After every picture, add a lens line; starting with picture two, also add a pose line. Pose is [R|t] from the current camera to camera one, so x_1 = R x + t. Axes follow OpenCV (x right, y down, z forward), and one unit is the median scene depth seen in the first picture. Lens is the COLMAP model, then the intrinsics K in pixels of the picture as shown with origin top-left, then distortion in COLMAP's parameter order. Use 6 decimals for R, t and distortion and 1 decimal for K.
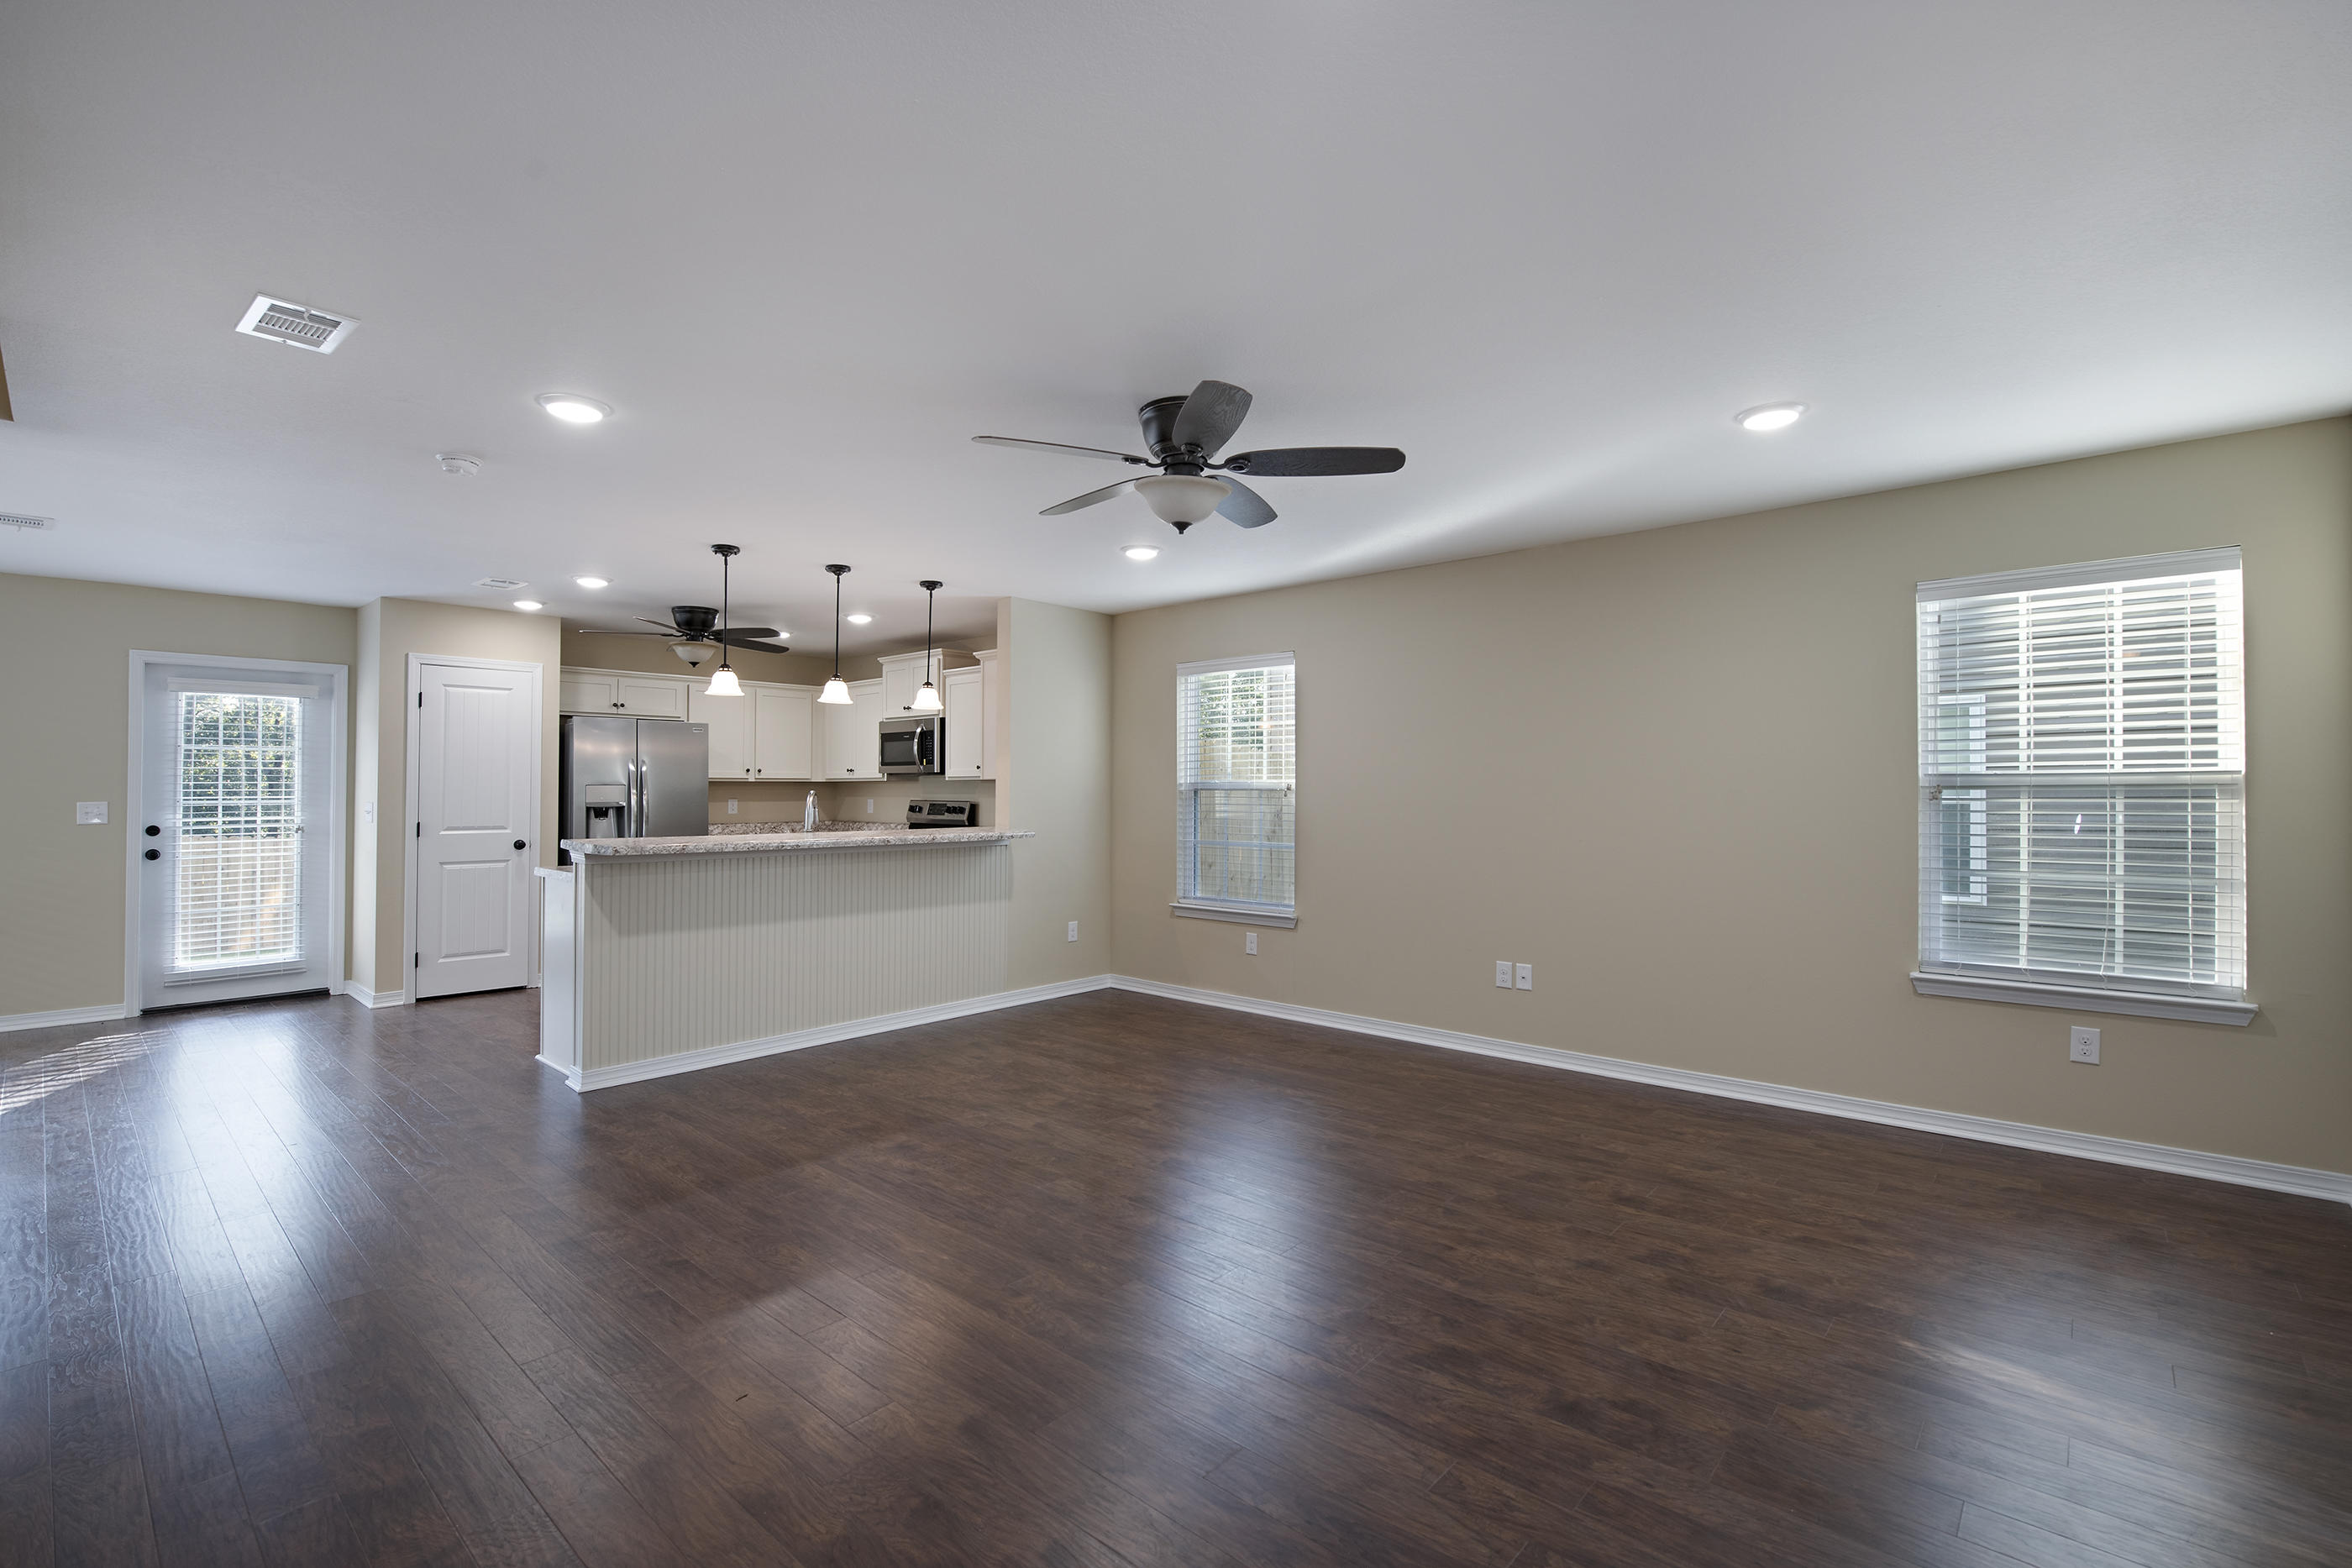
lens RADIAL K [[965.3, 0, 1113.3], [0, 965.3, 796.0], [0, 0, 1]] dist [-0.013343, -0.000075]
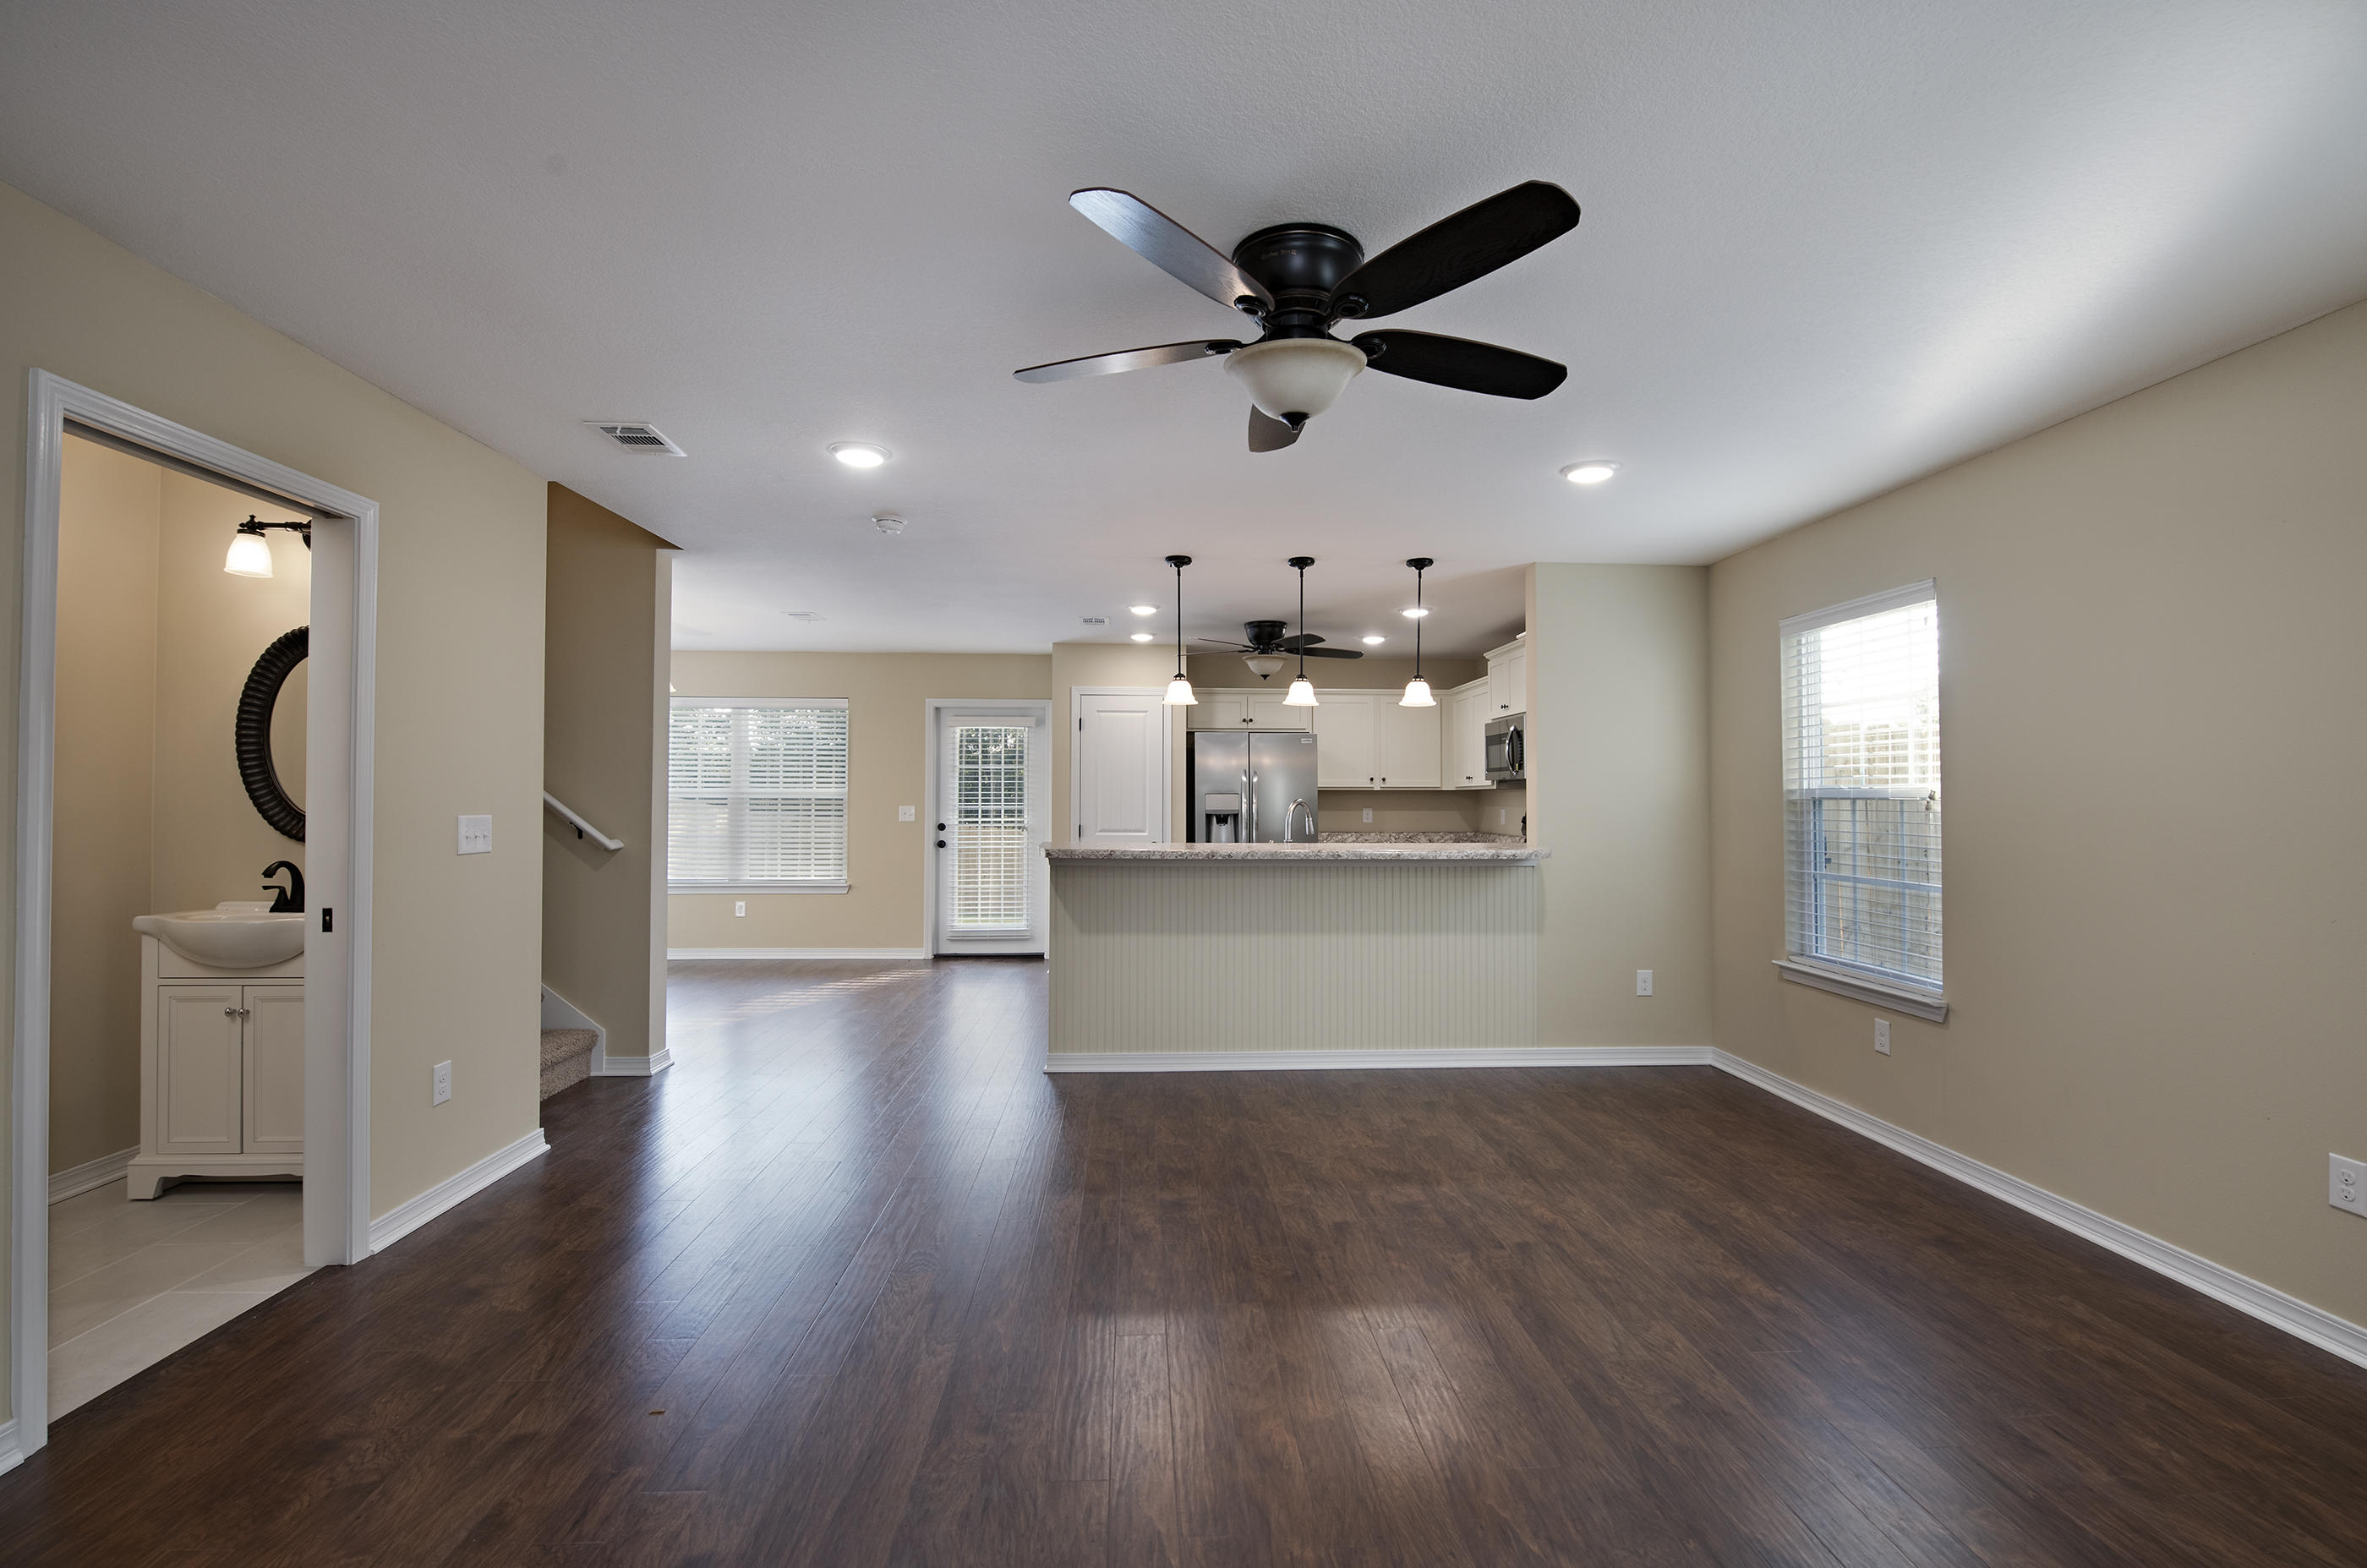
lens RADIAL K [[964.3, 0, 1224.4], [0, 964.3, 779.5], [0, 0, 1]] dist [-0.015897, -0.000110]
pose [[0.743684, -0.012091, -0.668422, 0.229349], [-0.005672, 0.999686, -0.024394, -0.001160], [0.668508, 0.021932, 0.743382, 0.208173]]
